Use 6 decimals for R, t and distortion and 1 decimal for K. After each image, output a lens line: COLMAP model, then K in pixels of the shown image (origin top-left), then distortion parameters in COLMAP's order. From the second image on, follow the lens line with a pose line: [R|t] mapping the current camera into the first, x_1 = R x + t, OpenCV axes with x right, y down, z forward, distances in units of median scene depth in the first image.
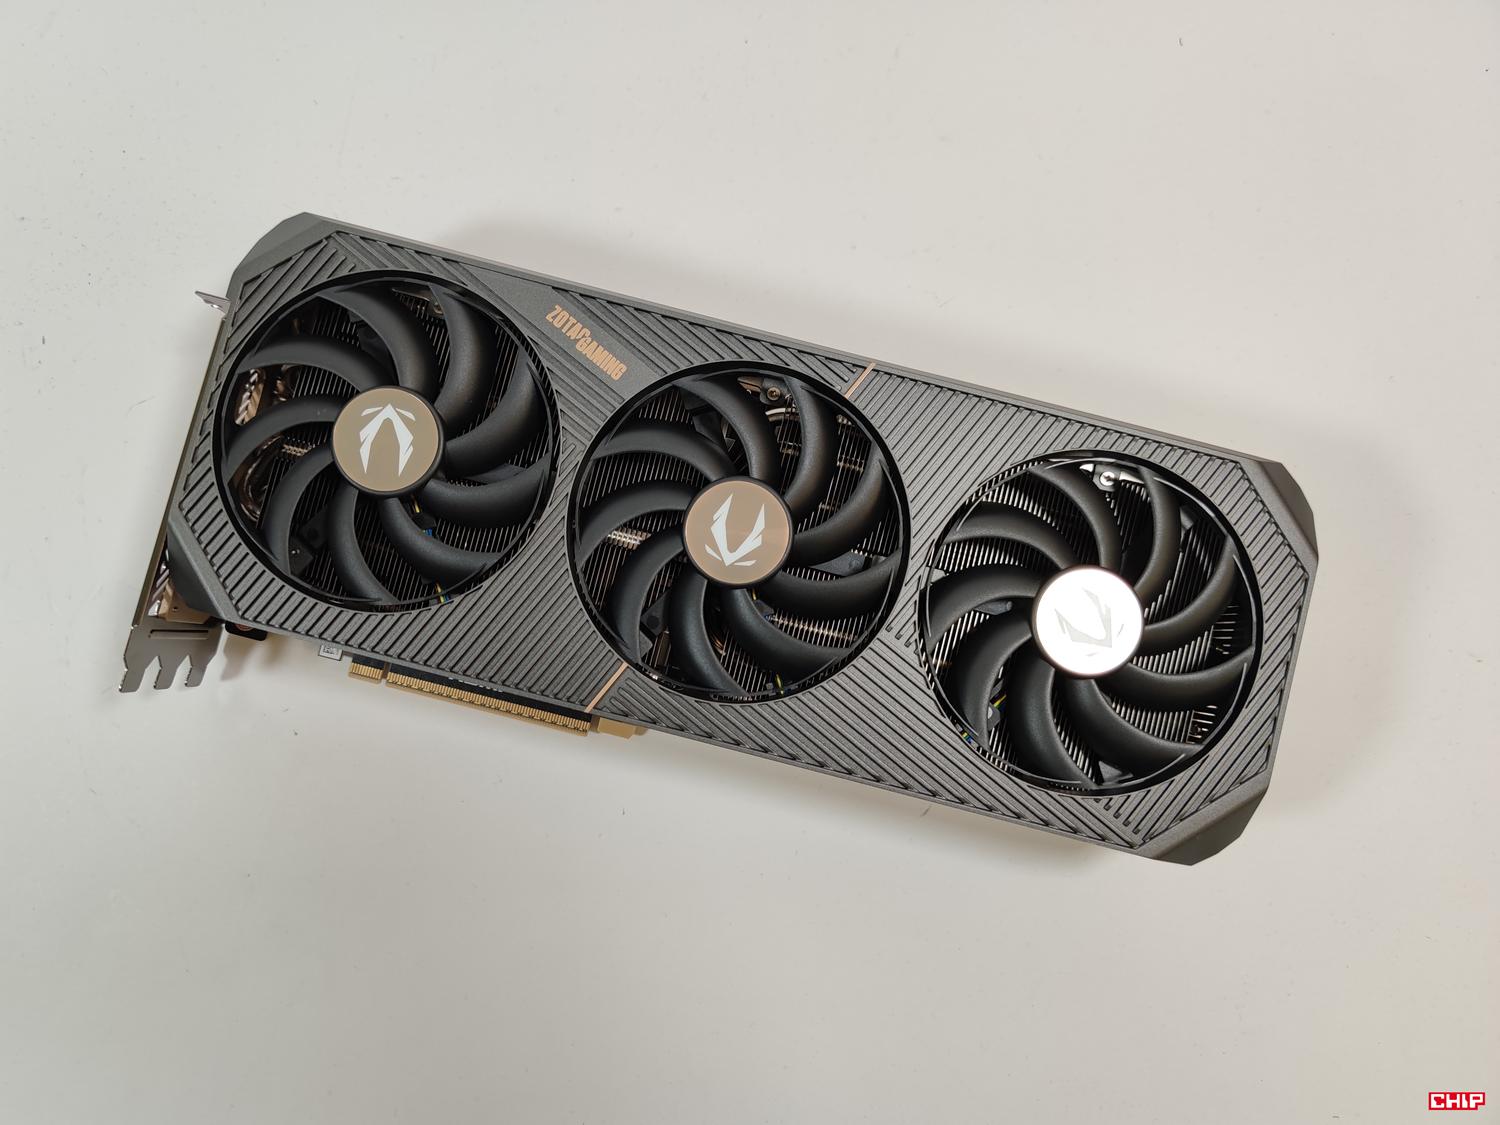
lens RADIAL K [[1109.6, 0, 750.0], [0, 1109.6, 562.5], [0, 0, 1]] dist [-0.043421, -0.010766]
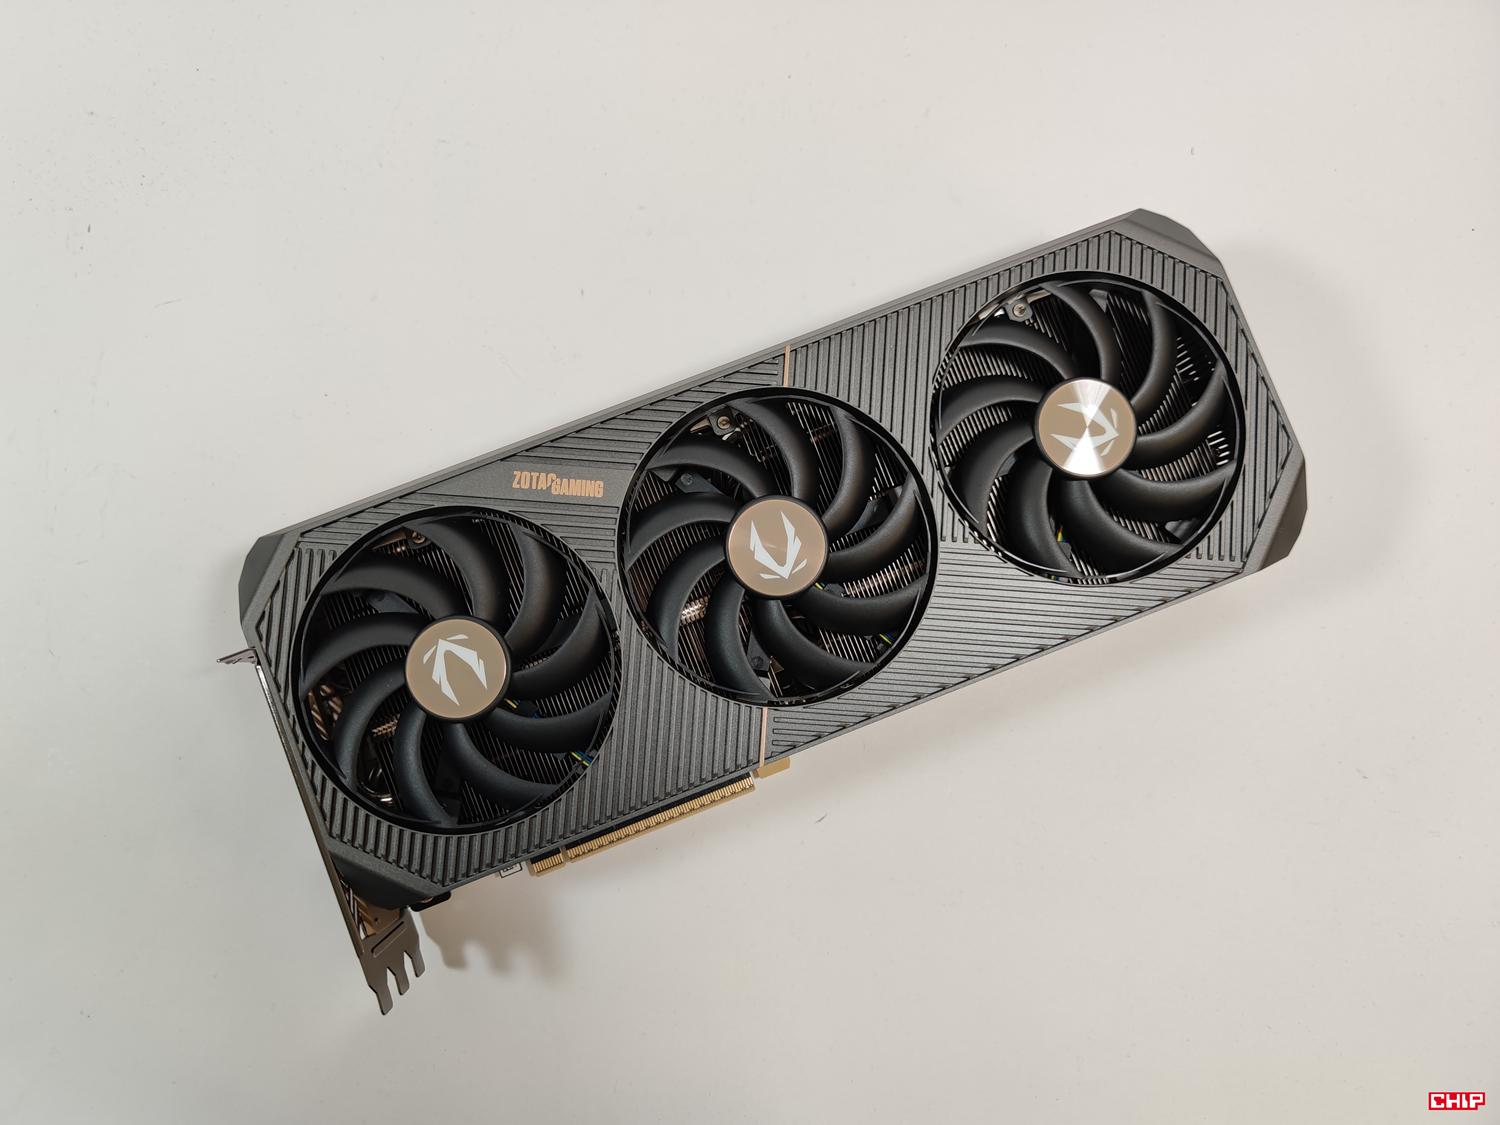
lens RADIAL K [[1109.6, 0, 750.0], [0, 1109.6, 562.5], [0, 0, 1]] dist [-0.043421, -0.010766]
pose [[0.813587, -0.579306, 0.049802, -0.094782], [0.579265, 0.814968, 0.016739, -0.048719], [-0.050284, 0.015230, 0.998619, -0.069942]]
